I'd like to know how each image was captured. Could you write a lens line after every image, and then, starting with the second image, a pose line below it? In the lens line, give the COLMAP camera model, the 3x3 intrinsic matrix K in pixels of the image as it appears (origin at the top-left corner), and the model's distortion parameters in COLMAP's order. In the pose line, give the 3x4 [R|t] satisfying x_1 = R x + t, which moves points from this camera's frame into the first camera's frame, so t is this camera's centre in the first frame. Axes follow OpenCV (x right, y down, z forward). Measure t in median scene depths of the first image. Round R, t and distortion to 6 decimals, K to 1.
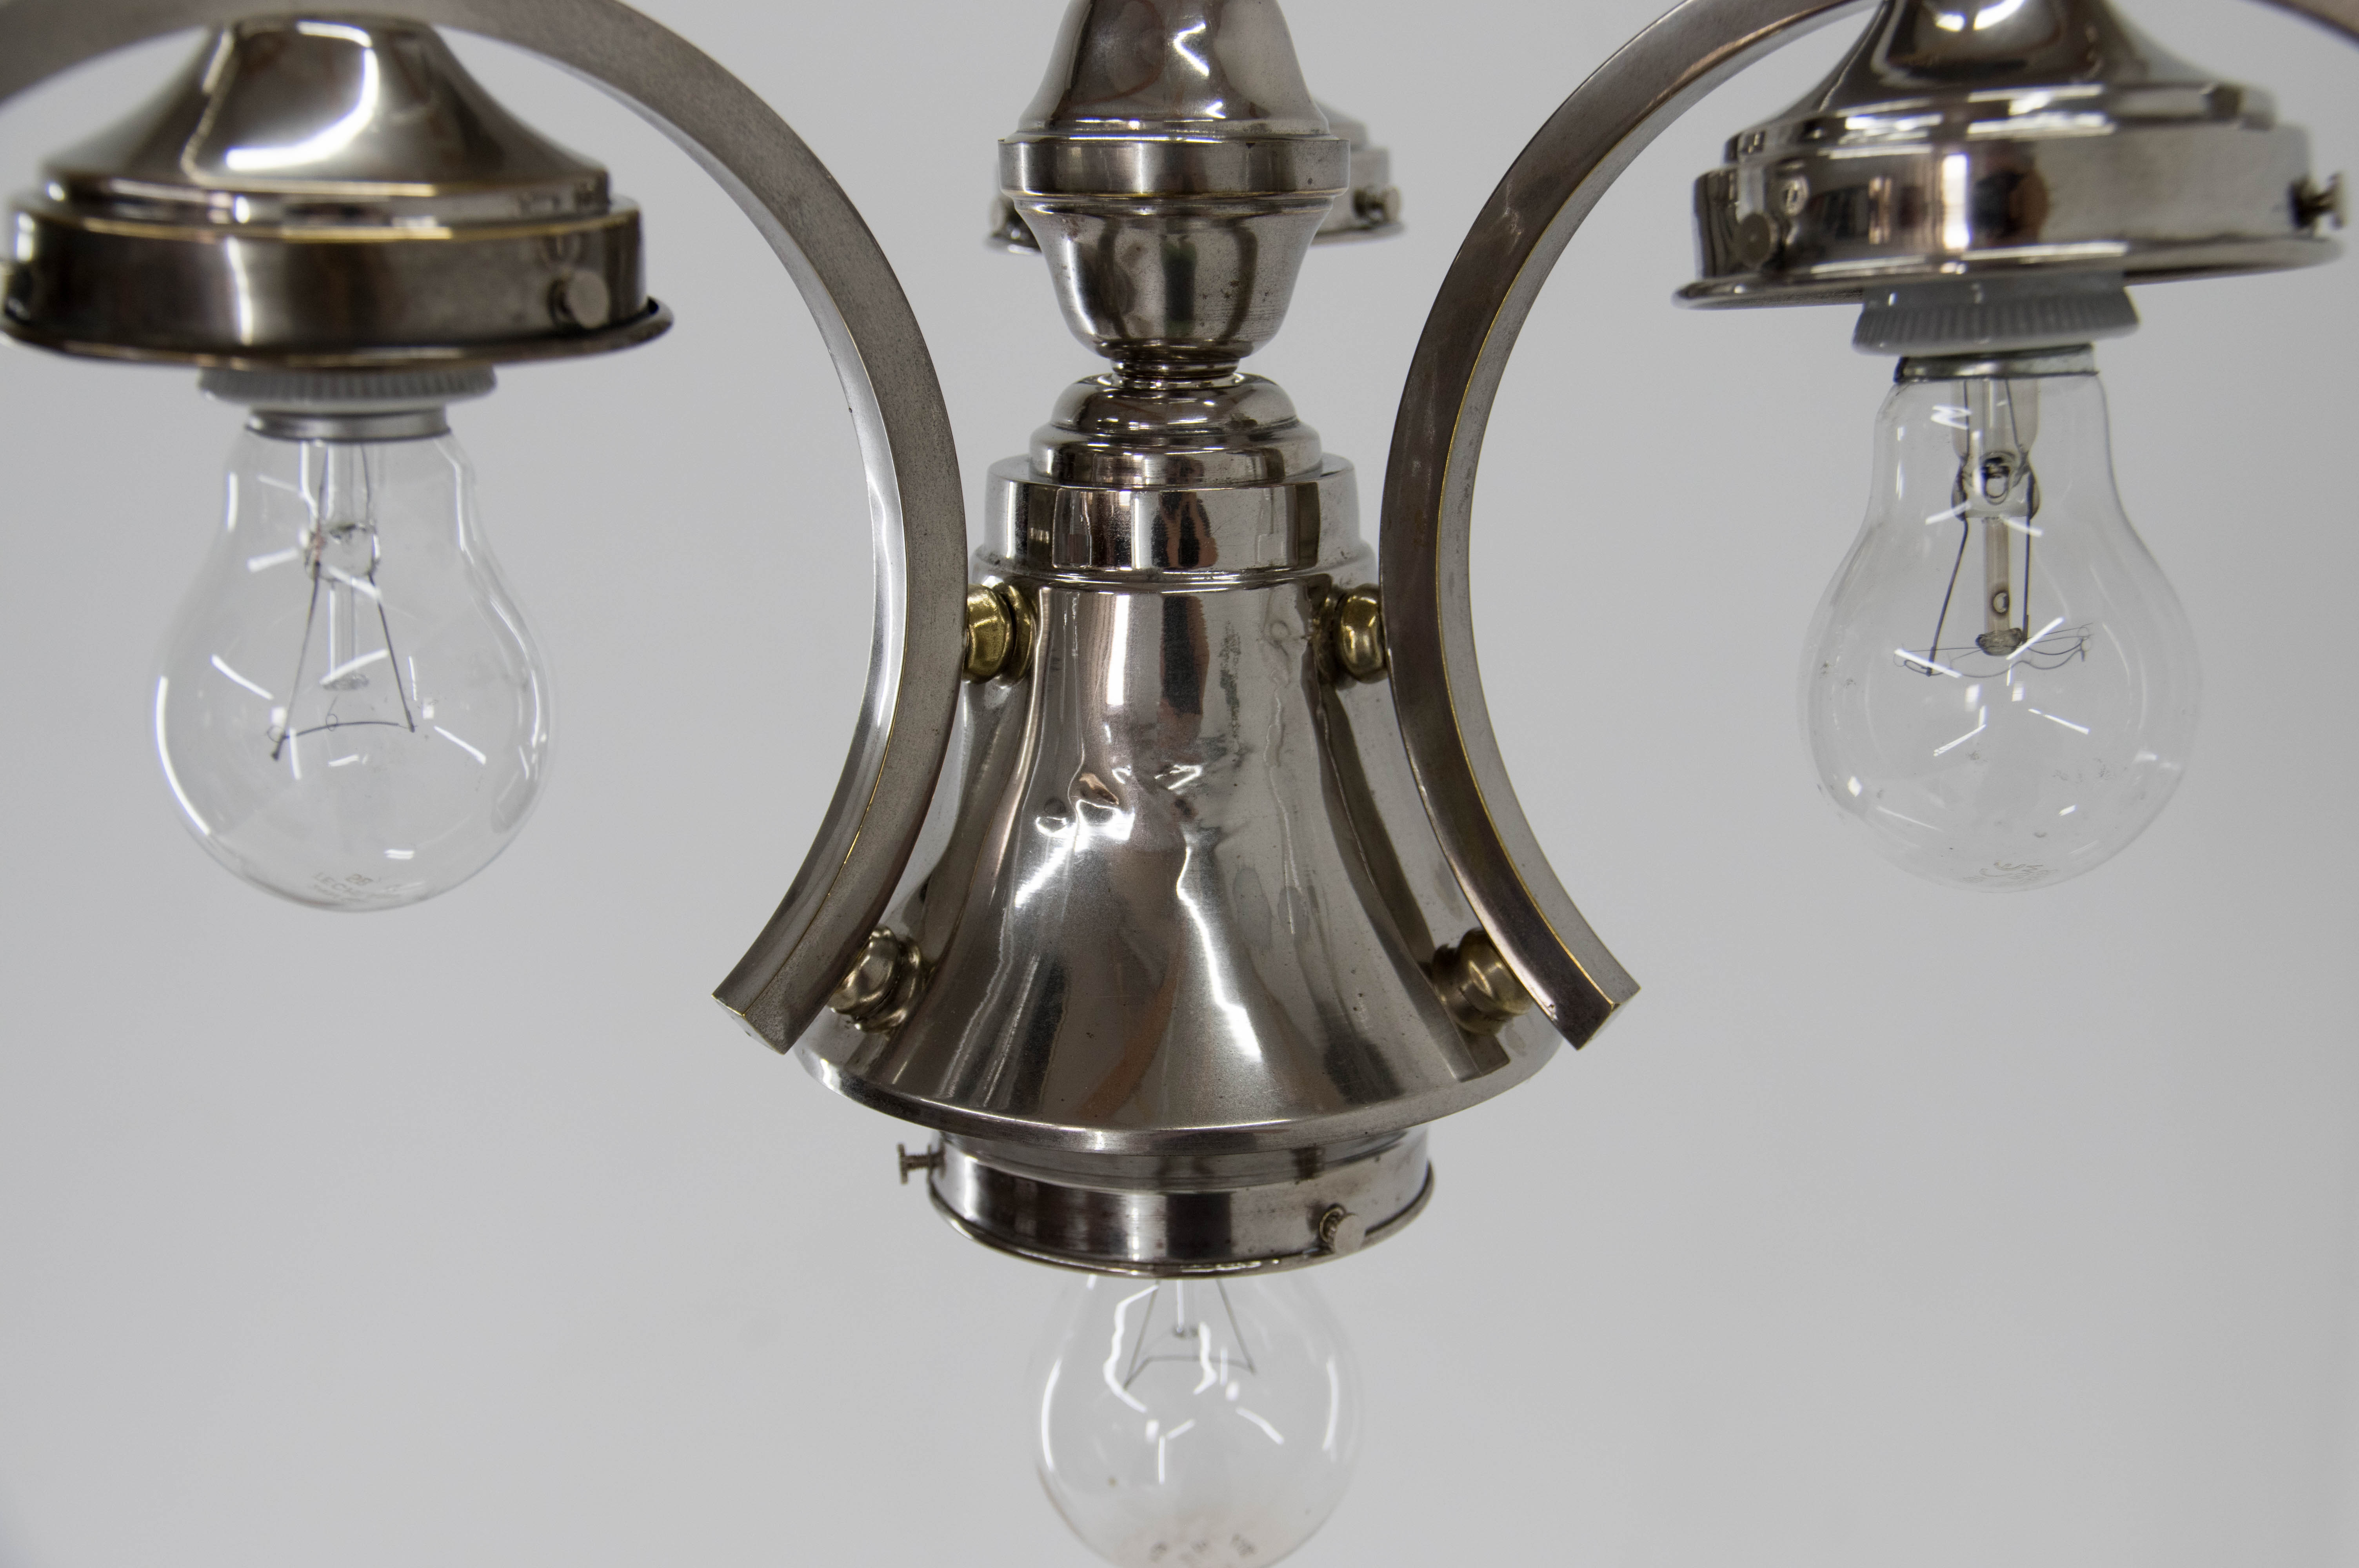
lens RADIAL K [[2965.3, 0, 1198.2], [0, 2965.3, 781.9], [0, 0, 1]] dist [-0.026102, 0.000000]
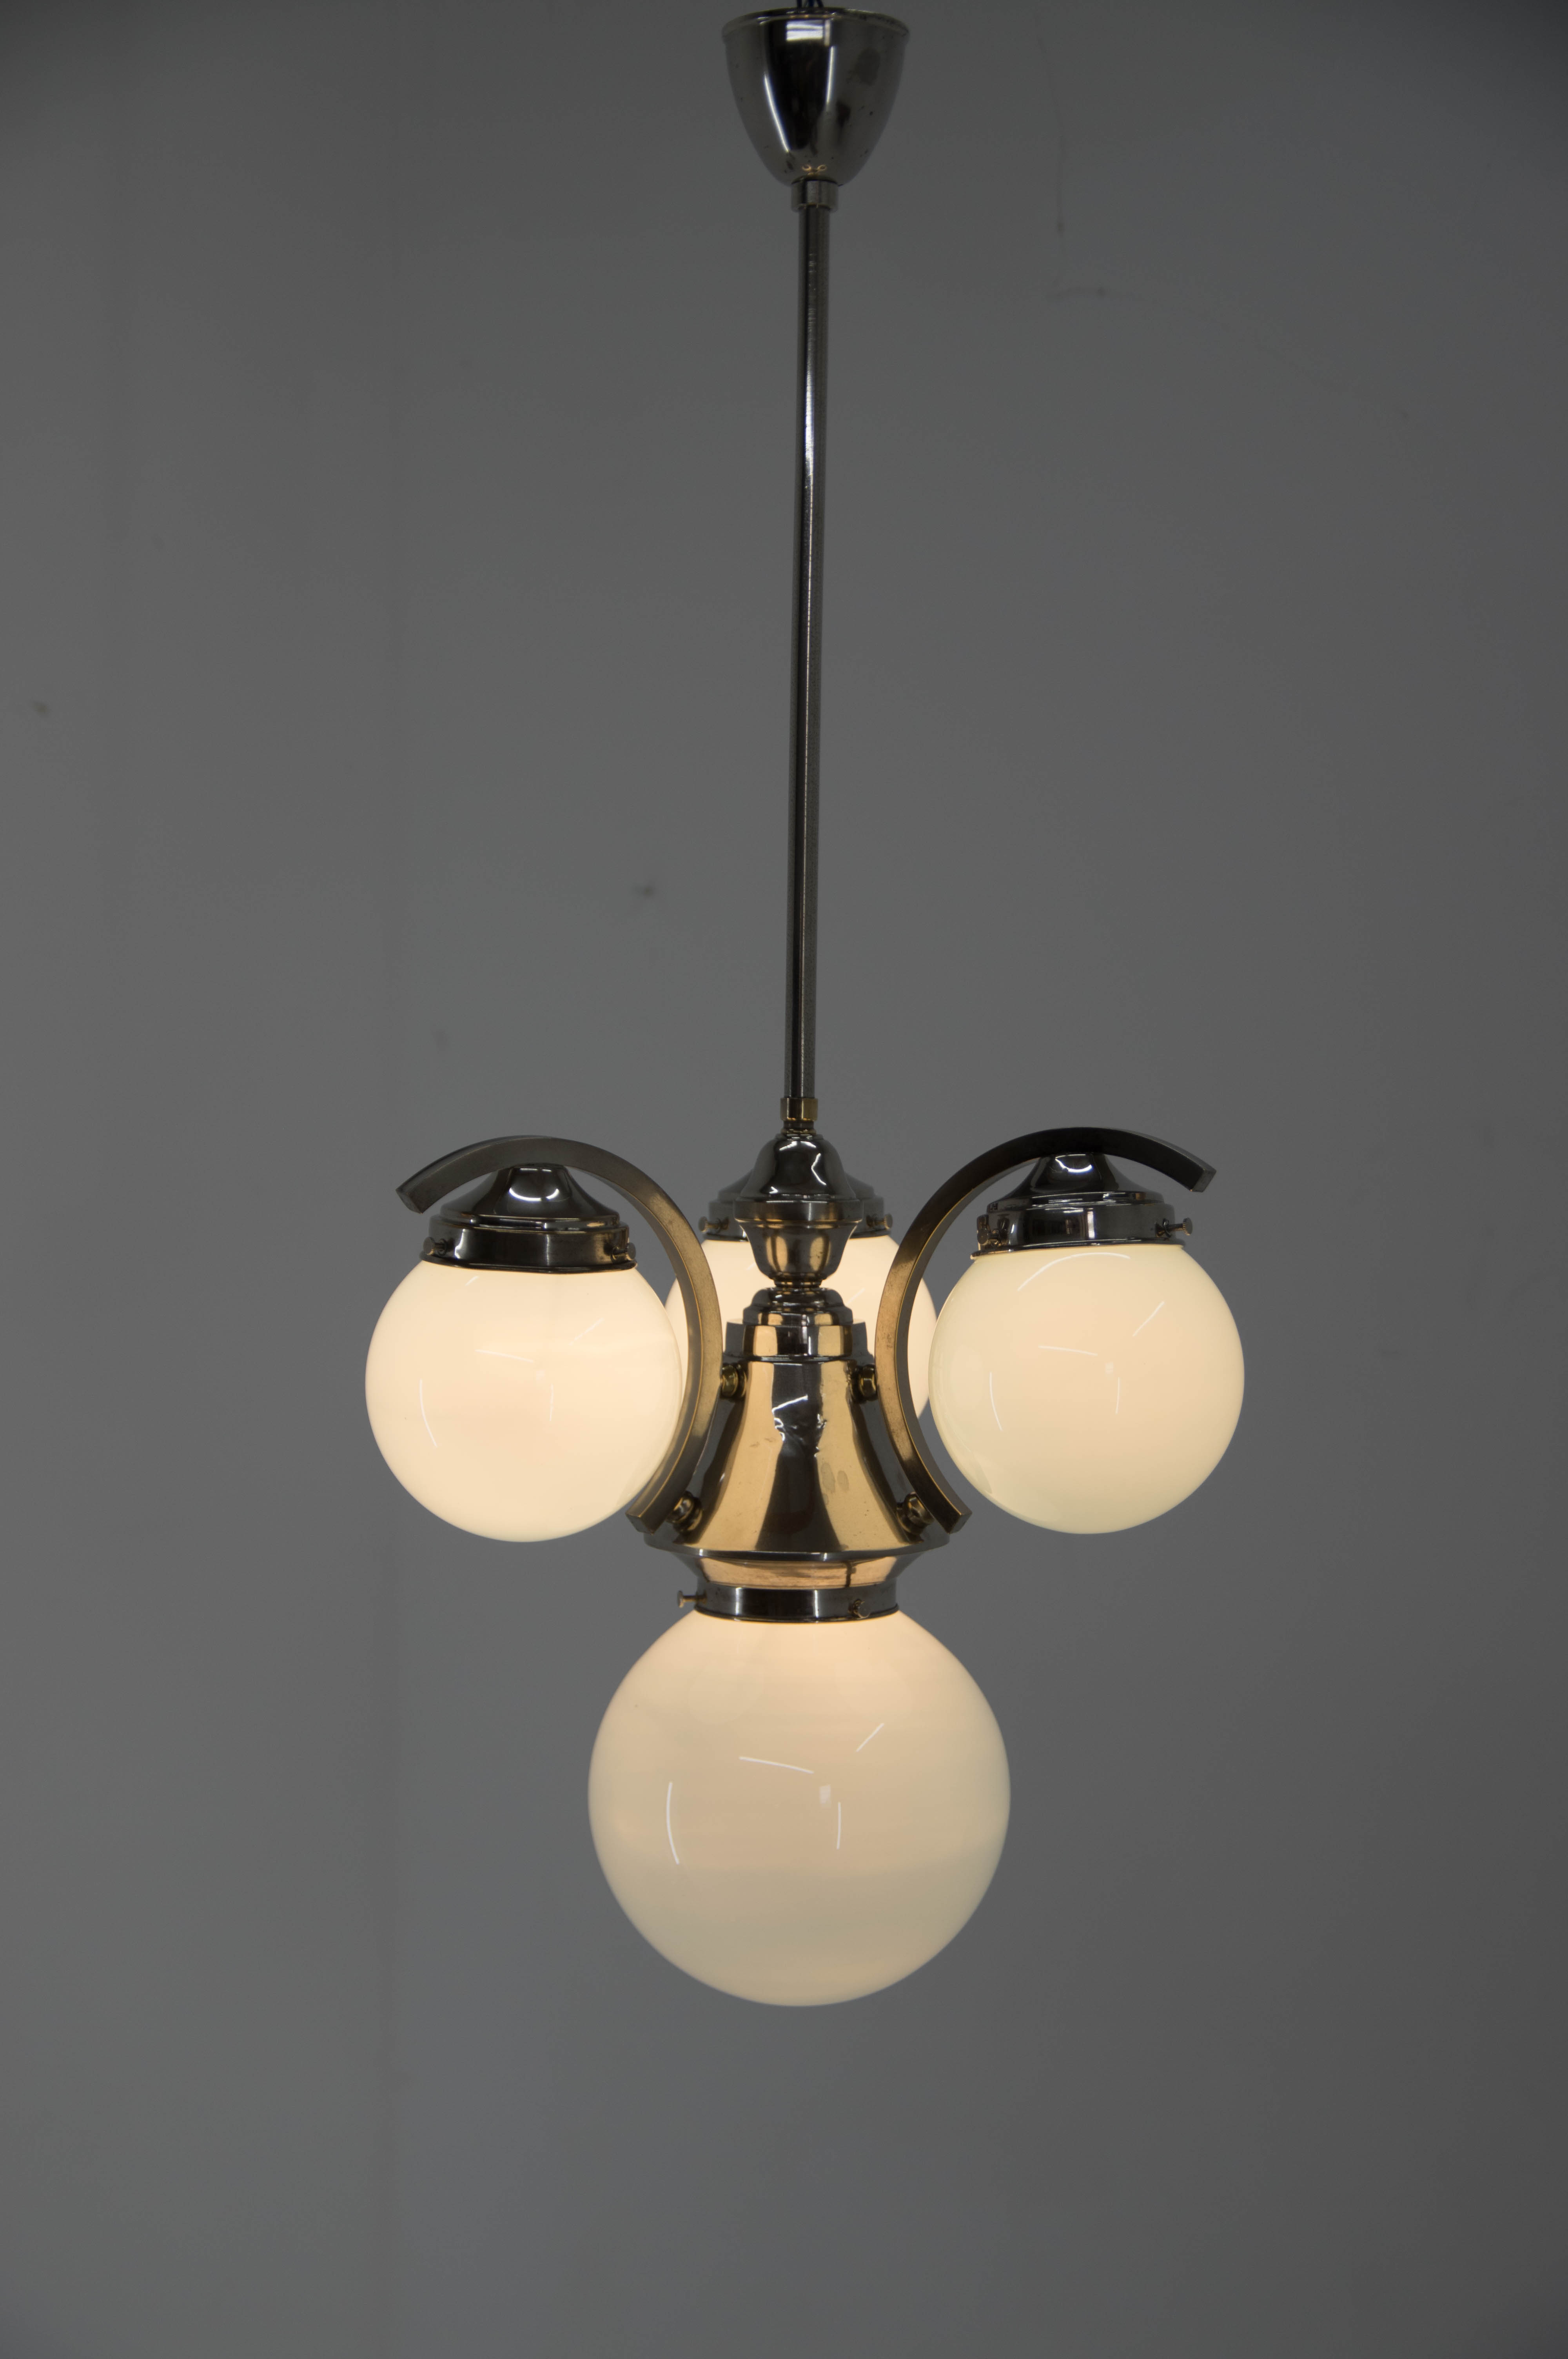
lens RADIAL K [[3881.0, 0, 786.1], [0, 3881.0, 1175.2], [0, 0, 1]] dist [0.139808, 0.000000]
pose [[0.999575, 0.008663, 0.027831, -0.118756], [-0.002874, 0.979455, -0.201643, 0.474672], [-0.029006, 0.201477, 0.979064, -2.476846]]
